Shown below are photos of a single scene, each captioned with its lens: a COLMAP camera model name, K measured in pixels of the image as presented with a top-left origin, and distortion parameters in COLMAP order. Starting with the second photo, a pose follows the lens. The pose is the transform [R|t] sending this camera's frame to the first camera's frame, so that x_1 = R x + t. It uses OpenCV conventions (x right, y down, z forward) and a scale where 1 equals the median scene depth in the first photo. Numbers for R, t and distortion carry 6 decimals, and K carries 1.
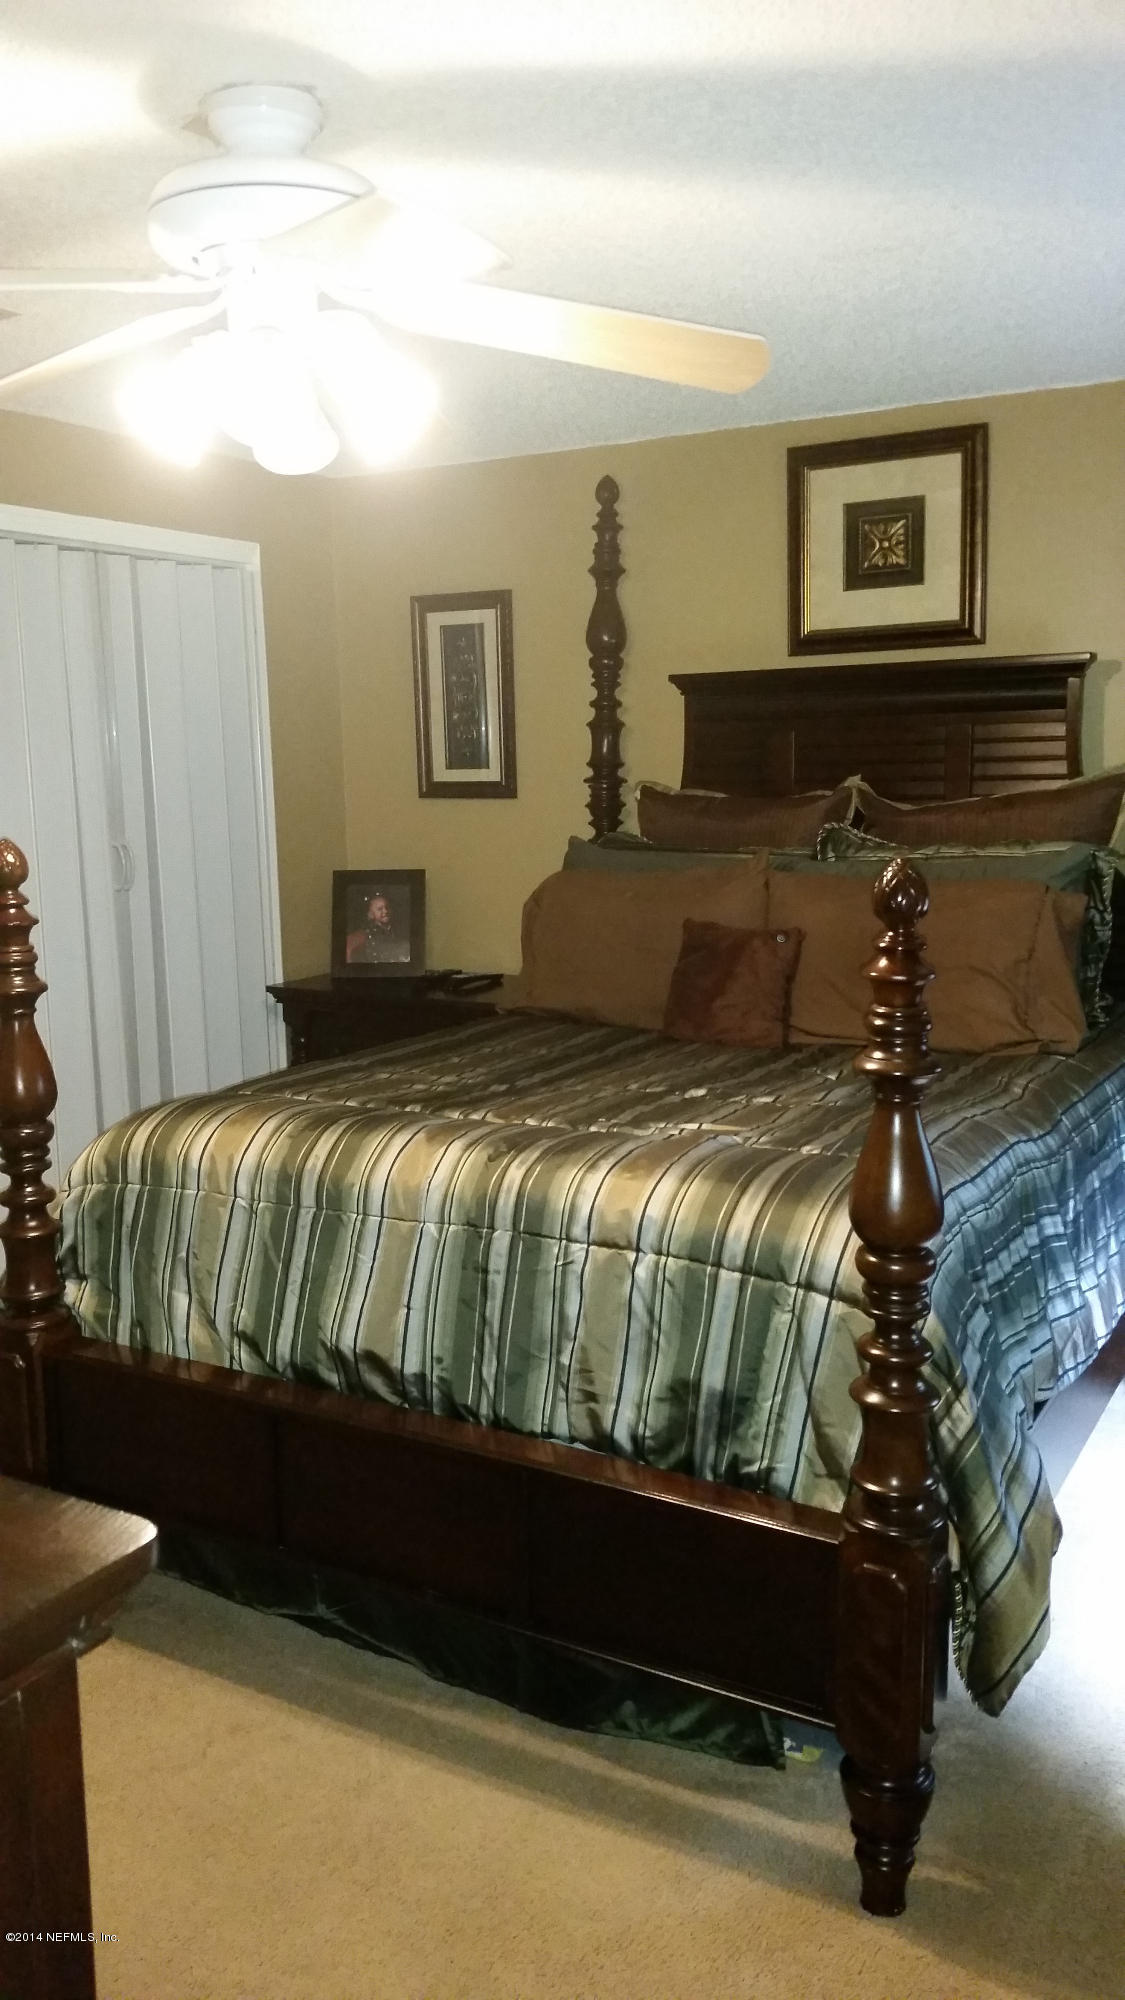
lens RADIAL K [[1613.9, 0, 562.8], [0, 1613.9, 1012.2], [0, 0, 1]] dist [0.166283, -0.397928]
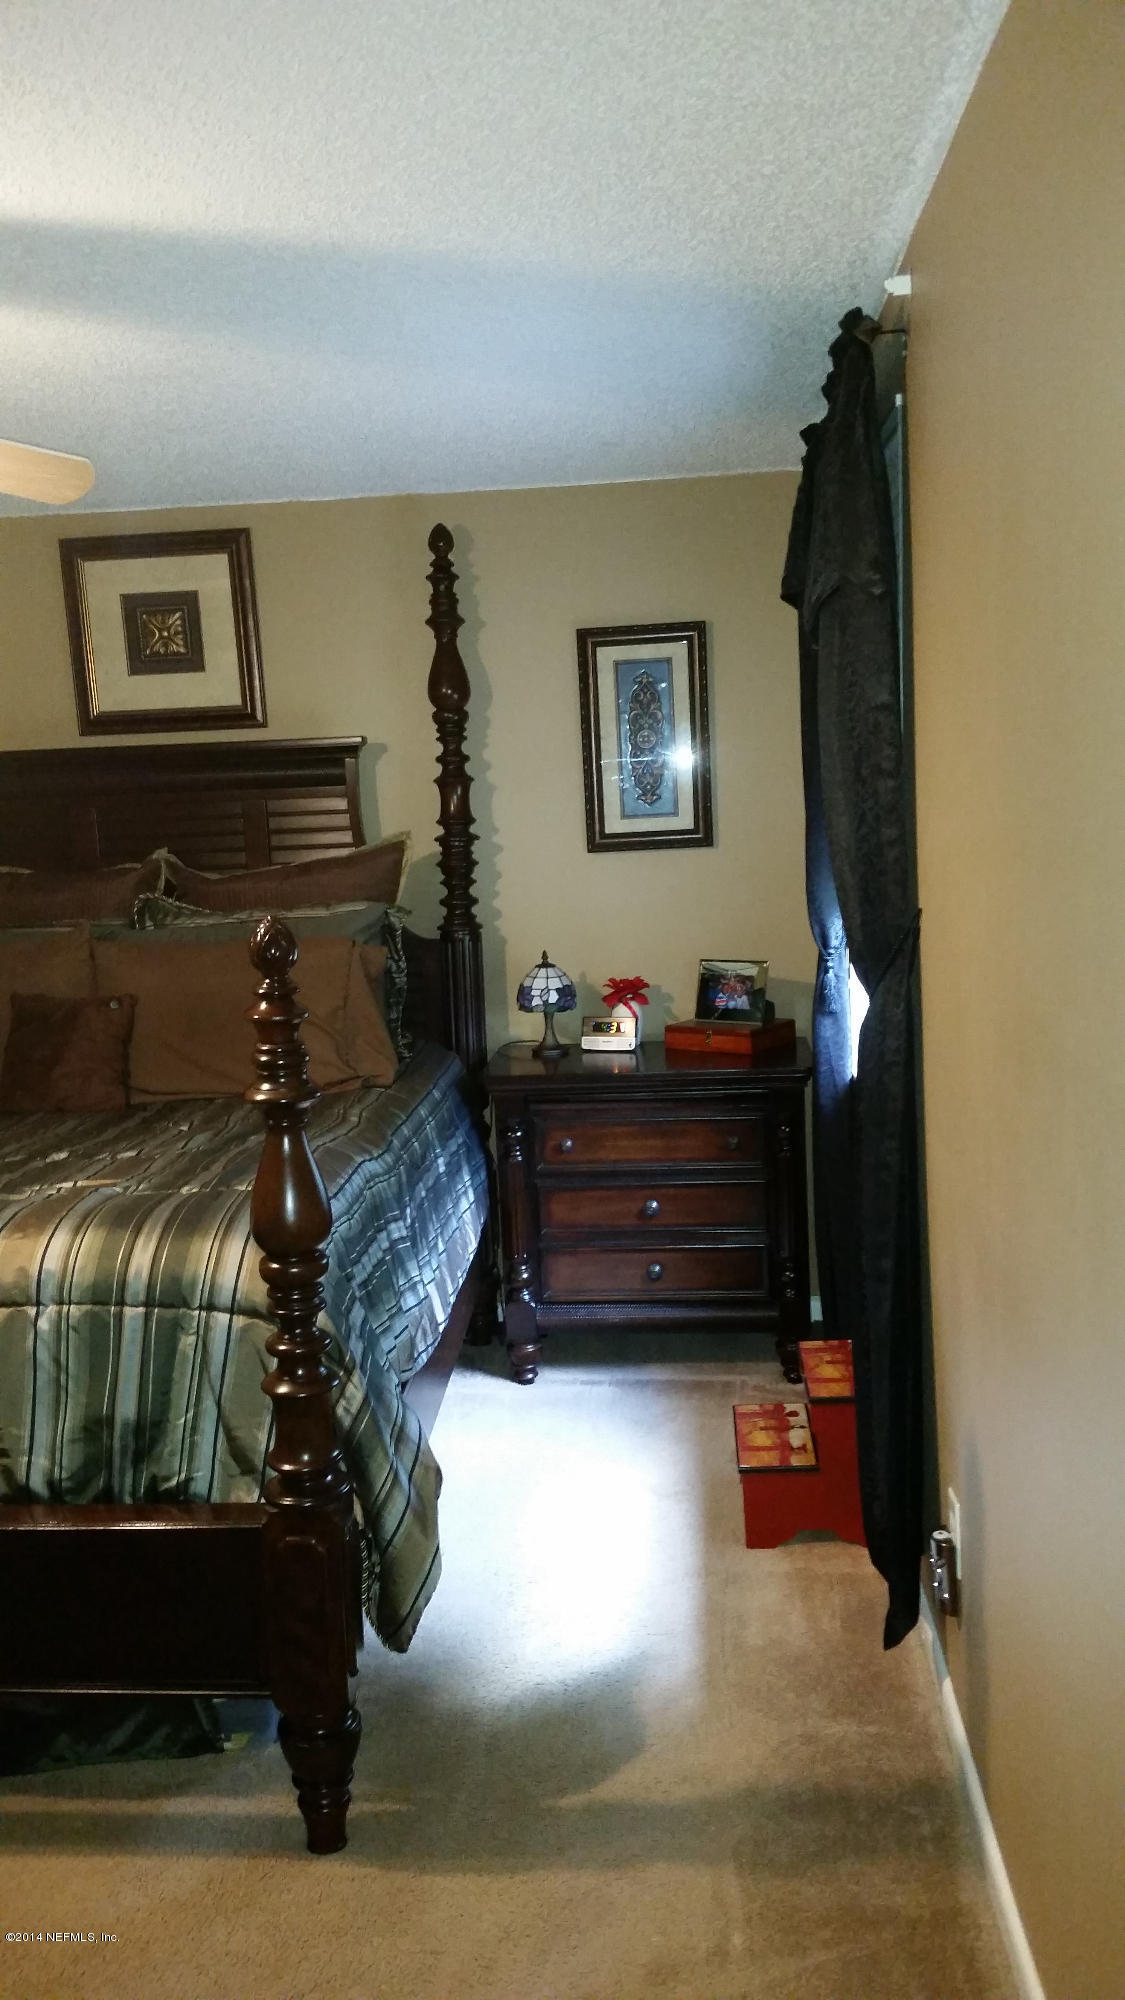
lens RADIAL K [[1613.9, 0, 562.8], [0, 1613.9, 1012.2], [0, 0, 1]] dist [0.166283, -0.397928]
pose [[0.898699, -0.078641, 0.431457, -0.079691], [0.097463, 0.995004, -0.021652, 0.013739], [-0.427599, 0.061510, 0.901874, -0.095168]]
